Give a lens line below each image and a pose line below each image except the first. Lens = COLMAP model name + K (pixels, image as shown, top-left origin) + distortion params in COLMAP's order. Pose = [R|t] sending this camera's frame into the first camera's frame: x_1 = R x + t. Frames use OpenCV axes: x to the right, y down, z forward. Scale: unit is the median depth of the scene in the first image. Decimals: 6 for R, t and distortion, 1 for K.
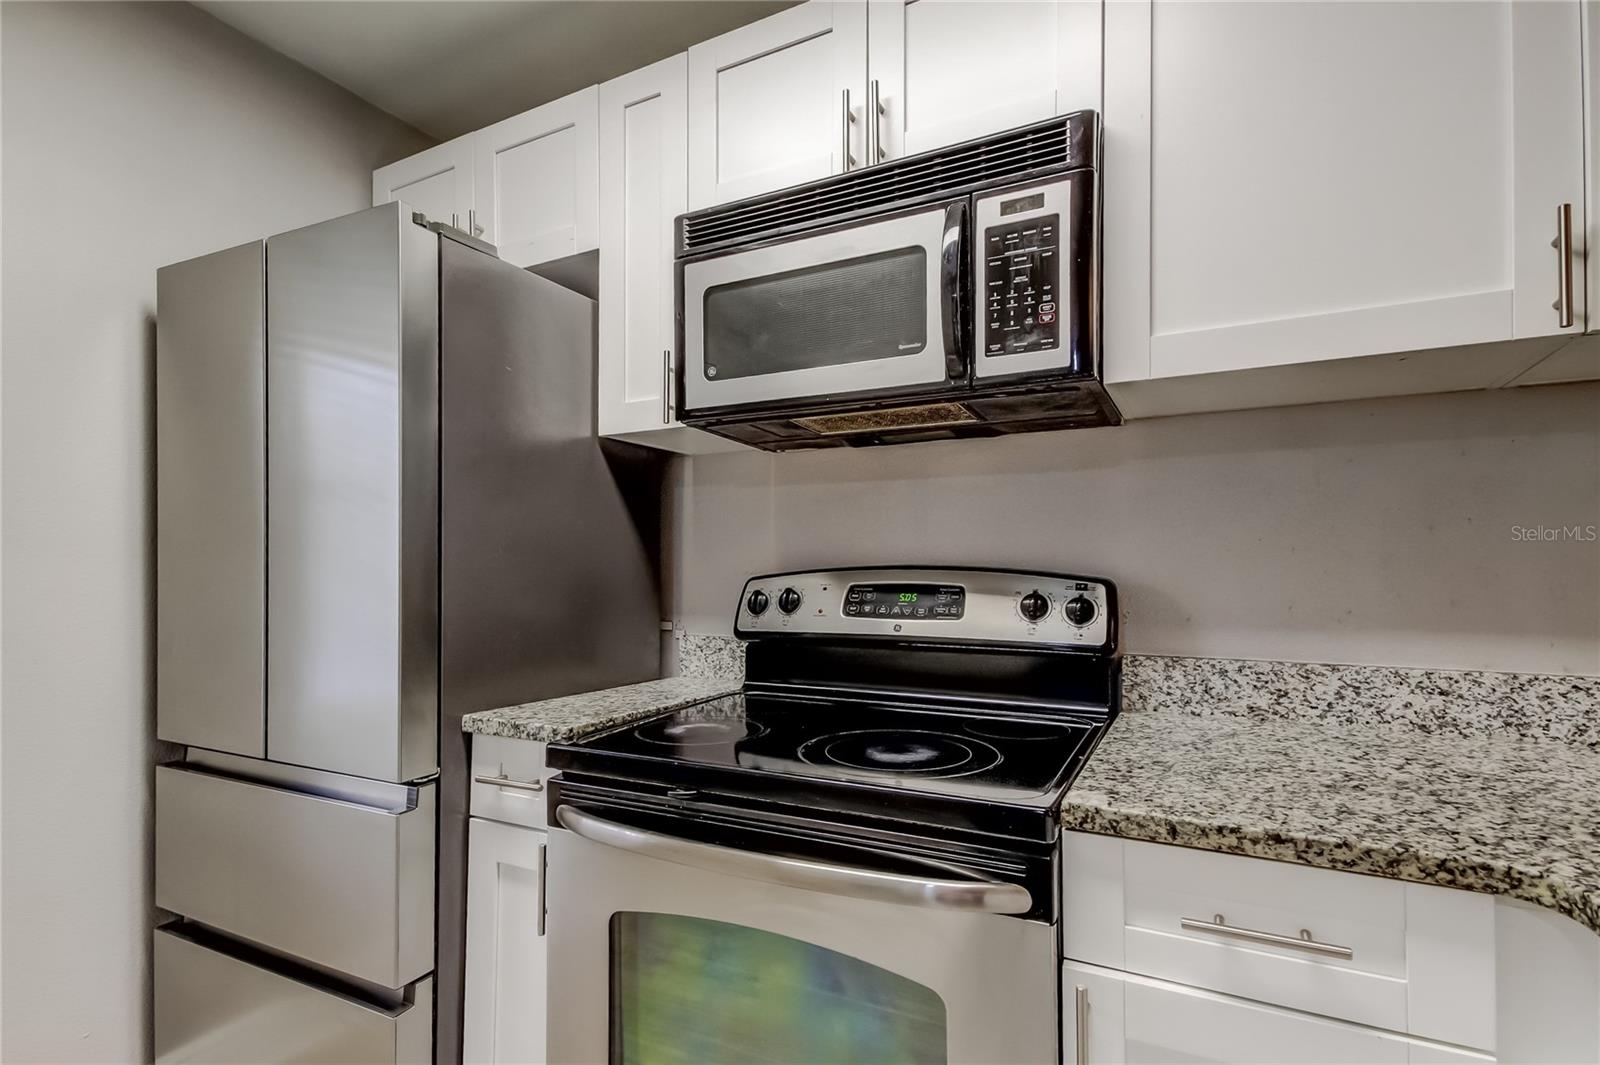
lens RADIAL K [[786.4, 0, 768.5], [0, 786.4, 554.3], [0, 0, 1]] dist [0.018152, -0.004123]
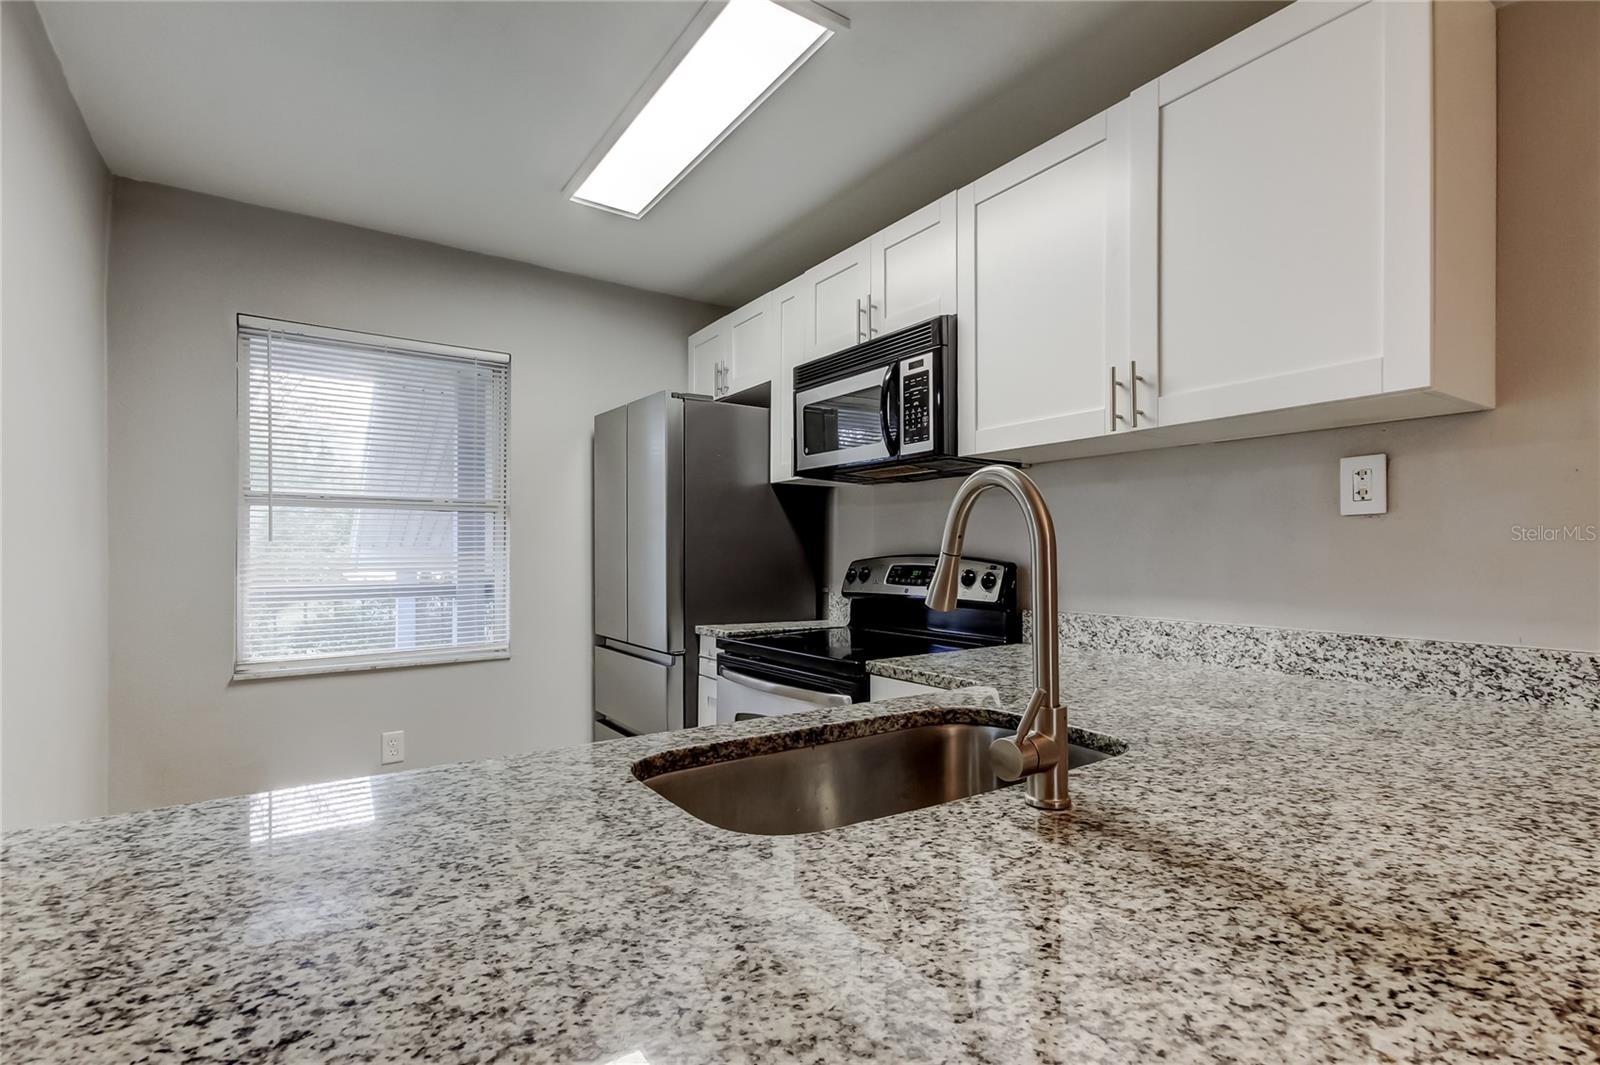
lens RADIAL K [[748.6, 0, 795.8], [0, 748.6, 556.6], [0, 0, 1]] dist [0.020057, -0.004855]
pose [[0.890235, 0.011543, -0.455356, 0.829056], [-0.004862, 0.999863, 0.015839, -0.006966], [0.455476, -0.011887, 0.890169, -0.694048]]
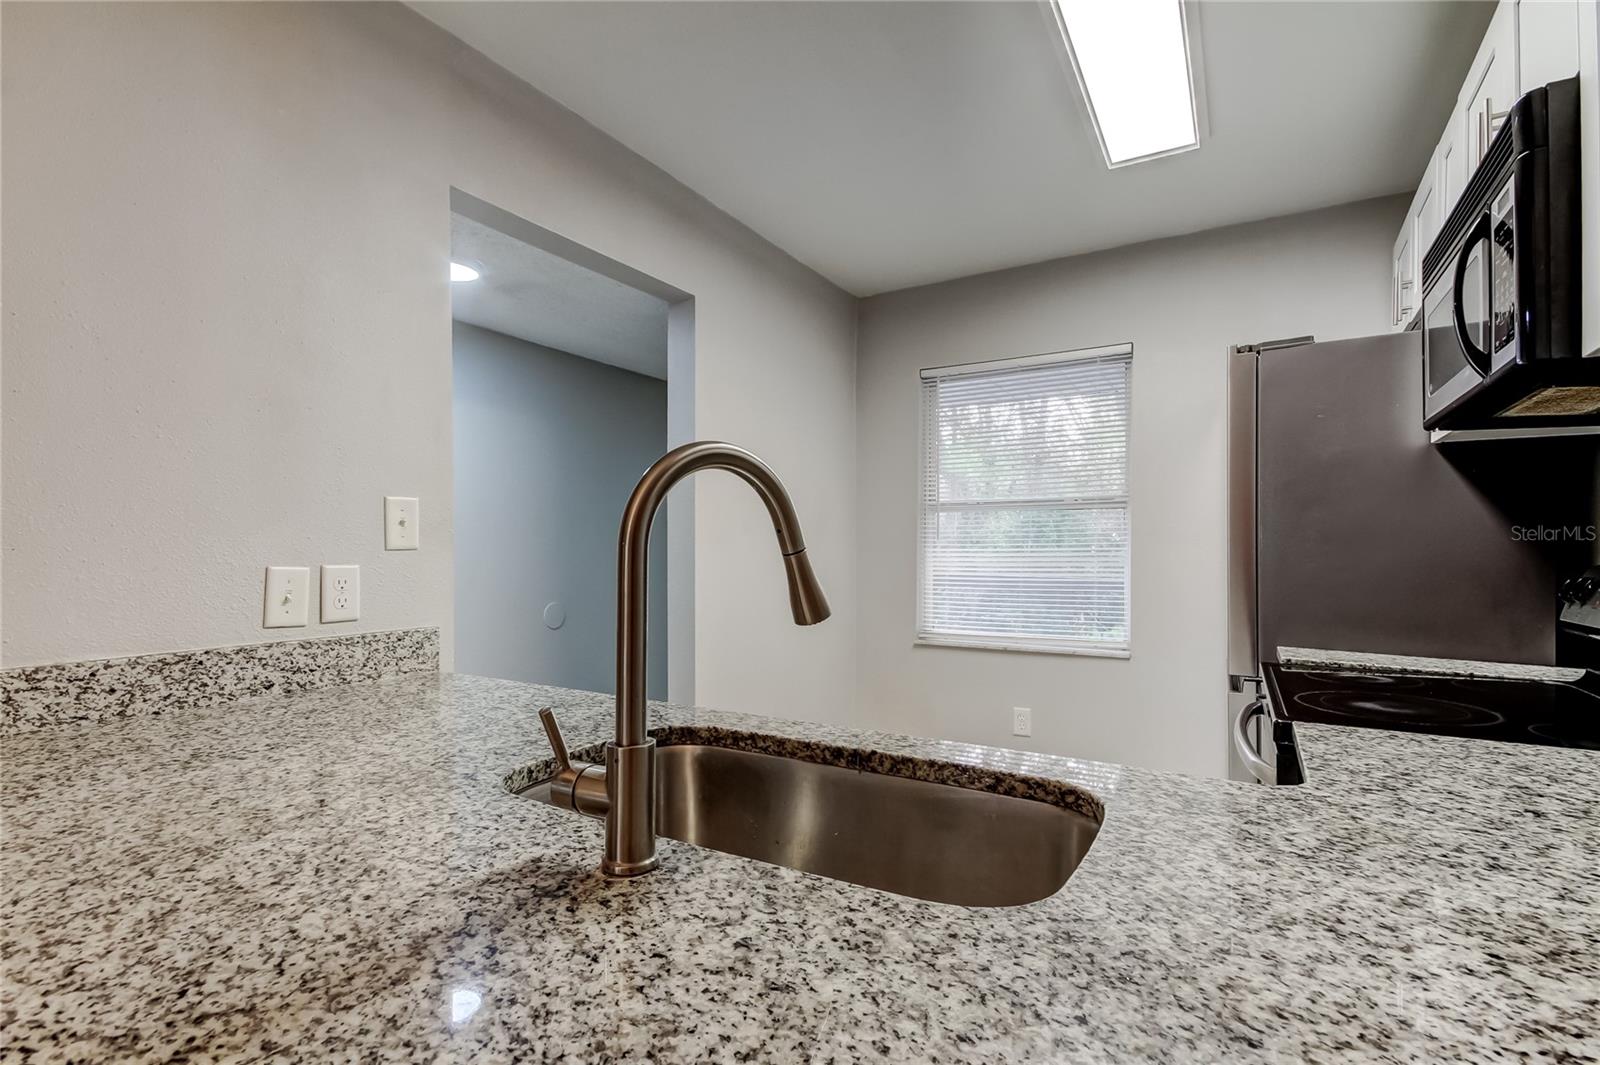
lens RADIAL K [[748.6, 0, 822.5], [0, 748.6, 538.6], [0, 0, 1]] dist [0.020057, -0.004855]
pose [[-0.031790, -0.001645, -0.999493, 1.248933], [0.006806, 0.999975, -0.001862, -0.007885], [0.999471, -0.006861, -0.031778, 0.141903]]
